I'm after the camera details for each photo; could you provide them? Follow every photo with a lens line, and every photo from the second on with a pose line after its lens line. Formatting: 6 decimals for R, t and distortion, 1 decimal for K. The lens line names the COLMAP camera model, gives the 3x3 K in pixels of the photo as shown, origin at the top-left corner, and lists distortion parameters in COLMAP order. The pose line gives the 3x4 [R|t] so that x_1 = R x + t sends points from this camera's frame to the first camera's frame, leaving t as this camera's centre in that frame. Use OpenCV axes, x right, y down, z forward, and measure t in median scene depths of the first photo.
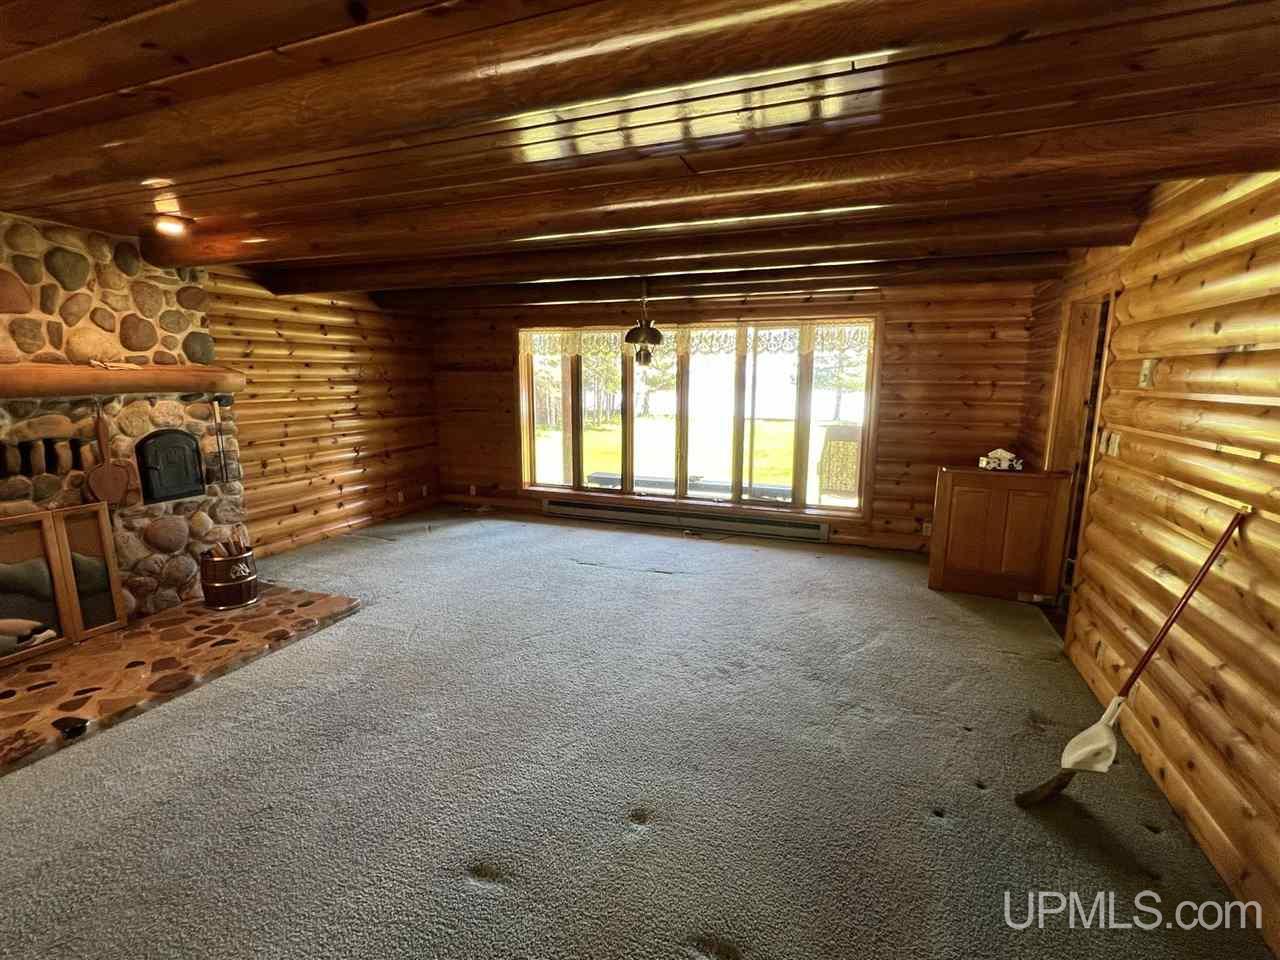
lens RADIAL K [[599.1, 0, 641.2], [0, 599.1, 482.9], [0, 0, 1]] dist [-0.001495, 0.000142]
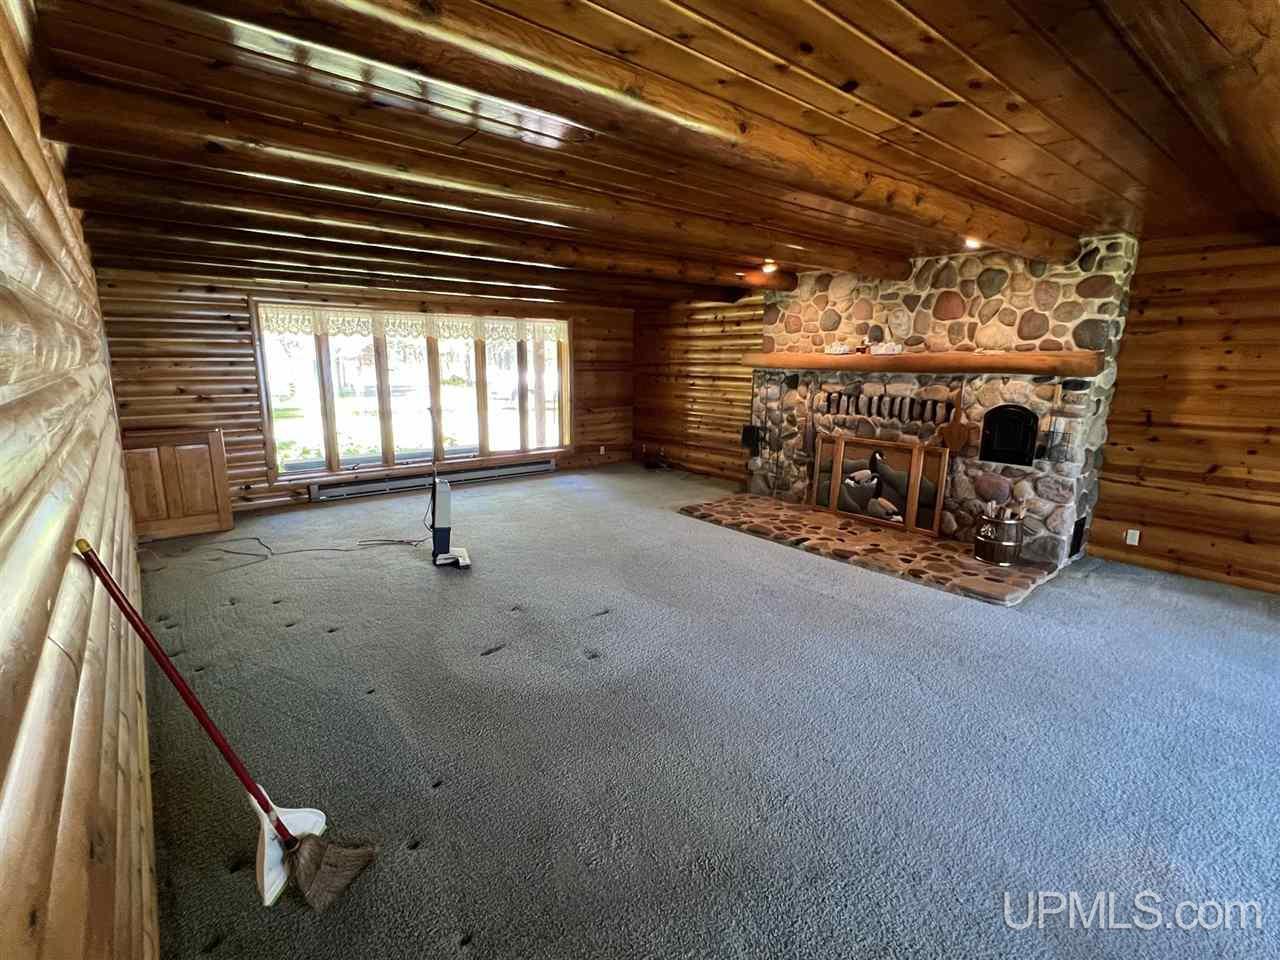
lens RADIAL K [[599.1, 0, 639.4], [0, 599.1, 482.6], [0, 0, 1]] dist [-0.001495, 0.000142]
pose [[-0.484056, 0.170645, -0.858236, 0.652404], [-0.166026, 0.945073, 0.281553, -0.160667], [0.859142, 0.278777, -0.429137, 0.942725]]
